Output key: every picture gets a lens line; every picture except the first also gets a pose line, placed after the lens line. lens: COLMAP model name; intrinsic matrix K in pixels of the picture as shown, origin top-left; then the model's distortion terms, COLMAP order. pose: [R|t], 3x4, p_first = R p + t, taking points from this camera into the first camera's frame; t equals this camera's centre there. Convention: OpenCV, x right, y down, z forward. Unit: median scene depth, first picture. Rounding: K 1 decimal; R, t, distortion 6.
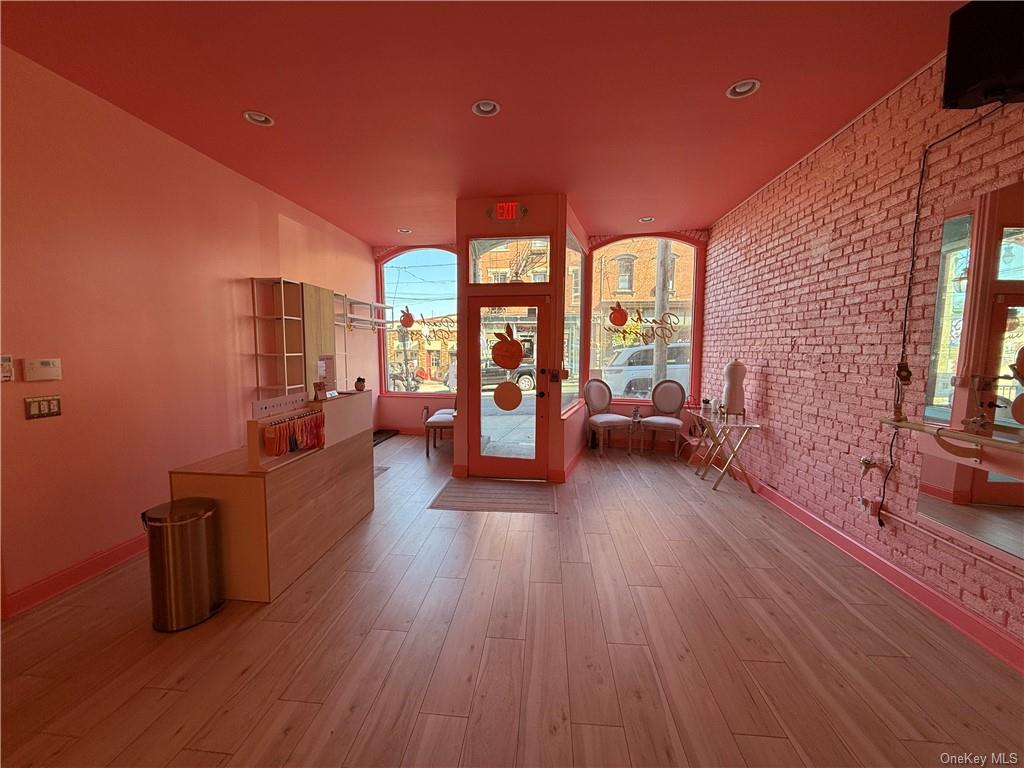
lens RADIAL K [[406.7, 0, 505.3], [0, 406.7, 383.2], [0, 0, 1]] dist [-0.001773, 0.000692]
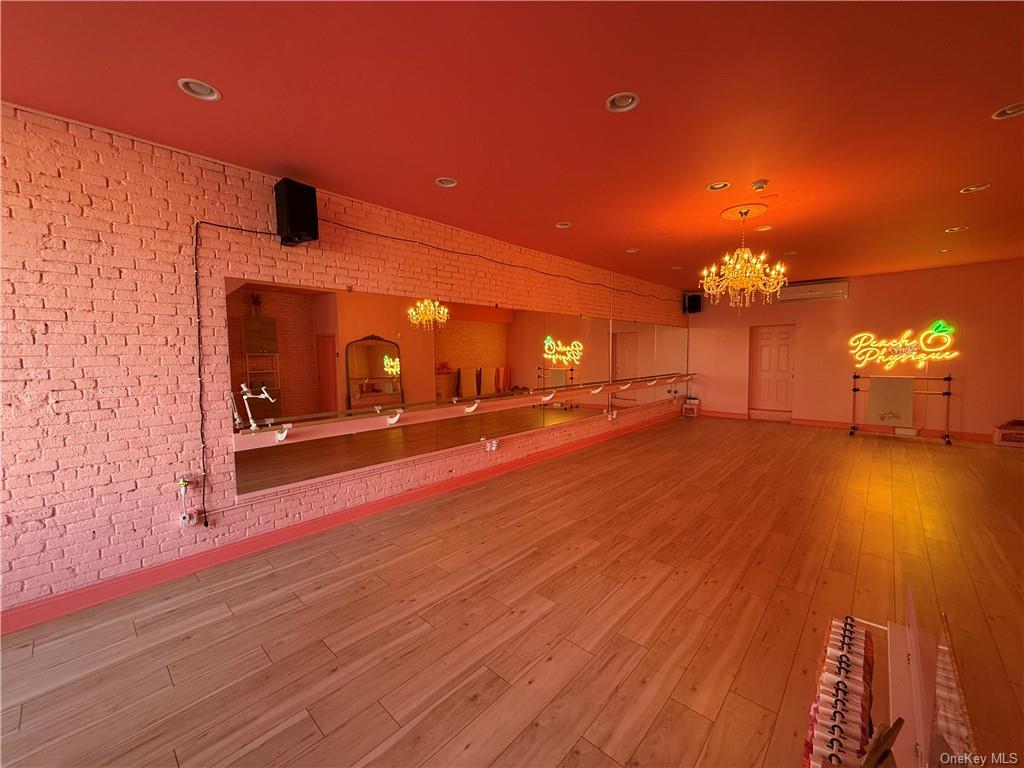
lens RADIAL K [[406.7, 0, 512.0], [0, 406.7, 384.1], [0, 0, 1]] dist [-0.001773, 0.000692]
pose [[-0.803132, -0.046335, 0.593996, -0.320613], [0.054132, 0.987173, 0.150196, -0.126541], [-0.593336, 0.152781, -0.790323, 0.895802]]
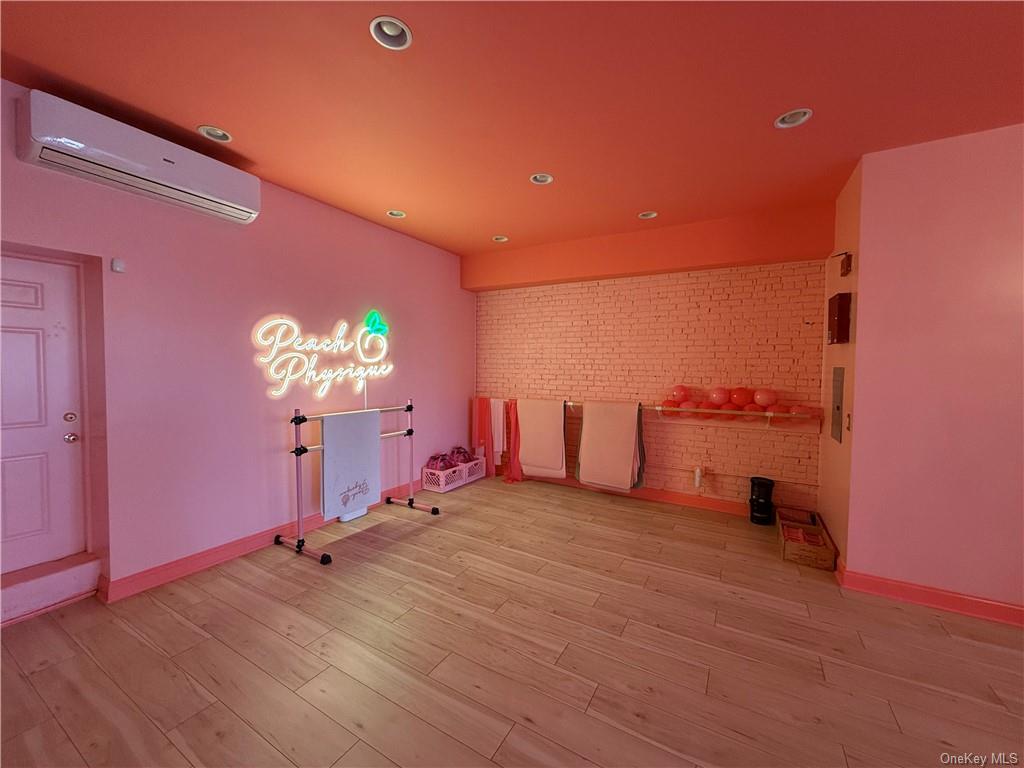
lens RADIAL K [[406.7, 0, 507.4], [0, 406.7, 383.0], [0, 0, 1]] dist [-0.001773, 0.000692]
pose [[-0.412980, 0.018526, -0.910552, 0.107436], [-0.091978, 0.993833, 0.061937, 0.070804], [0.906084, 0.109330, -0.408729, -1.044481]]
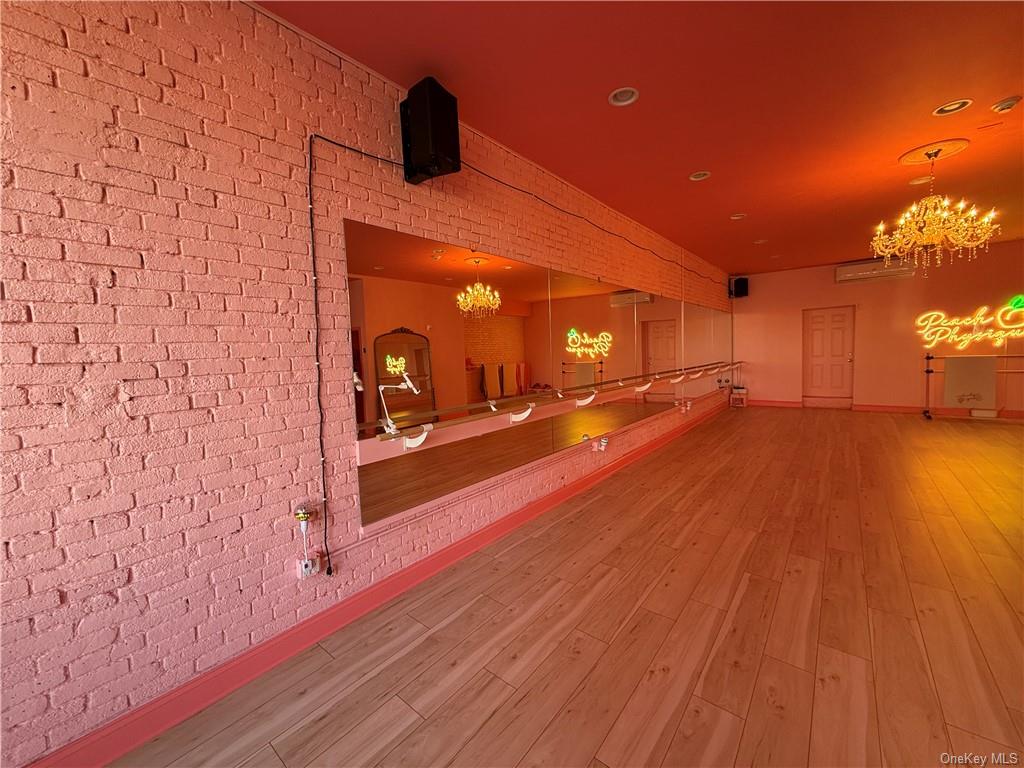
lens RADIAL K [[406.7, 0, 512.4], [0, 406.7, 383.6], [0, 0, 1]] dist [-0.001773, 0.000692]
pose [[-0.836142, -0.019501, 0.548167, 0.109448], [0.076754, 0.985375, 0.152132, -0.087385], [-0.543117, 0.169278, -0.822417, 0.941642]]
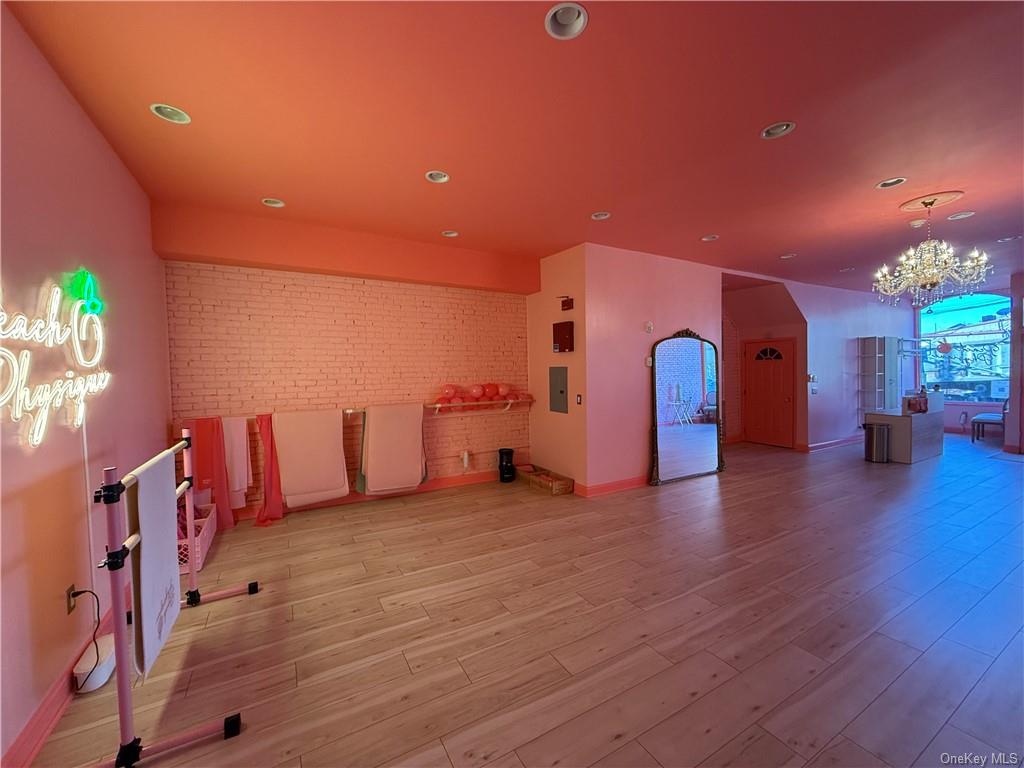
lens RADIAL K [[406.7, 0, 509.8], [0, 406.7, 380.6], [0, 0, 1]] dist [-0.001773, 0.000692]
pose [[0.577776, 0.002506, -0.816191, 0.062180], [-0.049254, 0.998280, -0.031801, 0.126792], [0.814708, 0.058575, 0.576906, -1.710001]]
